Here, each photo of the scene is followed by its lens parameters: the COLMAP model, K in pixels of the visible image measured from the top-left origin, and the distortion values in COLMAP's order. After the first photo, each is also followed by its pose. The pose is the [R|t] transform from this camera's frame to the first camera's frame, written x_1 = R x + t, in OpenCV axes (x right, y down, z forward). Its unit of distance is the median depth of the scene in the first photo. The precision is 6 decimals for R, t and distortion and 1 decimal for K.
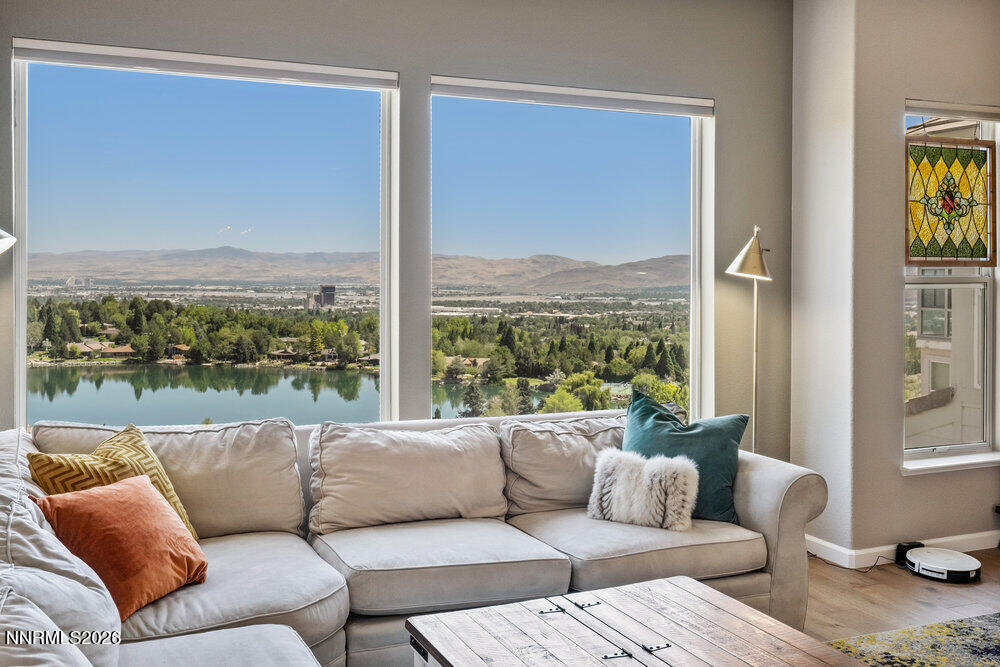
lens RADIAL K [[992.2, 0, 497.7], [0, 992.2, 275.2], [0, 0, 1]] dist [-0.003755, -0.002884]
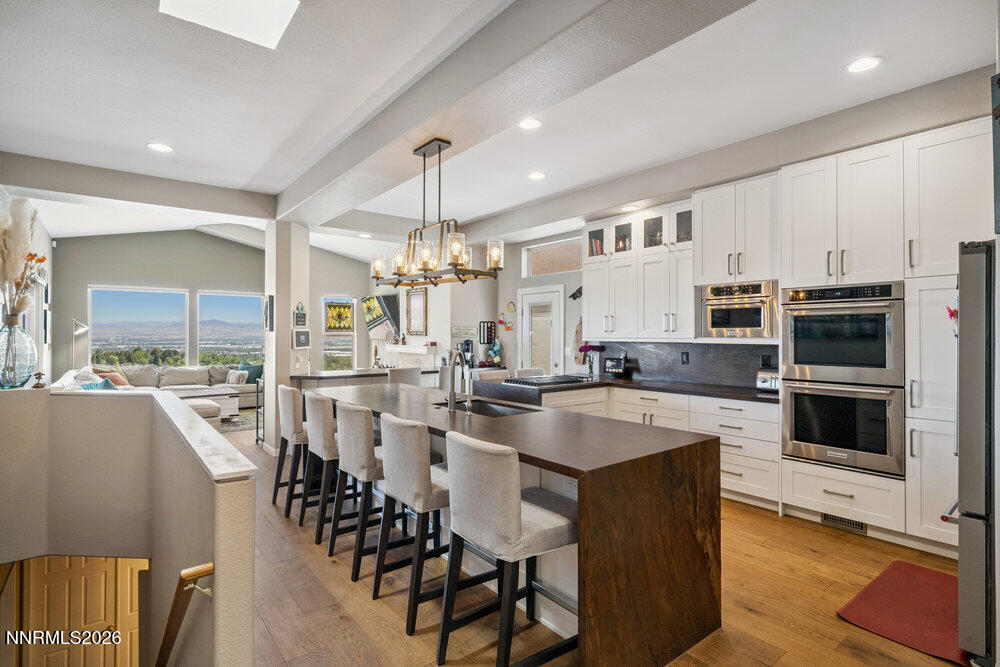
lens RADIAL K [[522.1, 0, 500.0], [0, 522.1, 333.5], [0, 0, 1]] dist [0.022922, -0.000001]
pose [[0.974693, -0.003588, 0.223520, 0.689229], [0.004112, 0.999990, -0.001881, 0.005198], [-0.223511, 0.002752, 0.974698, -1.516818]]
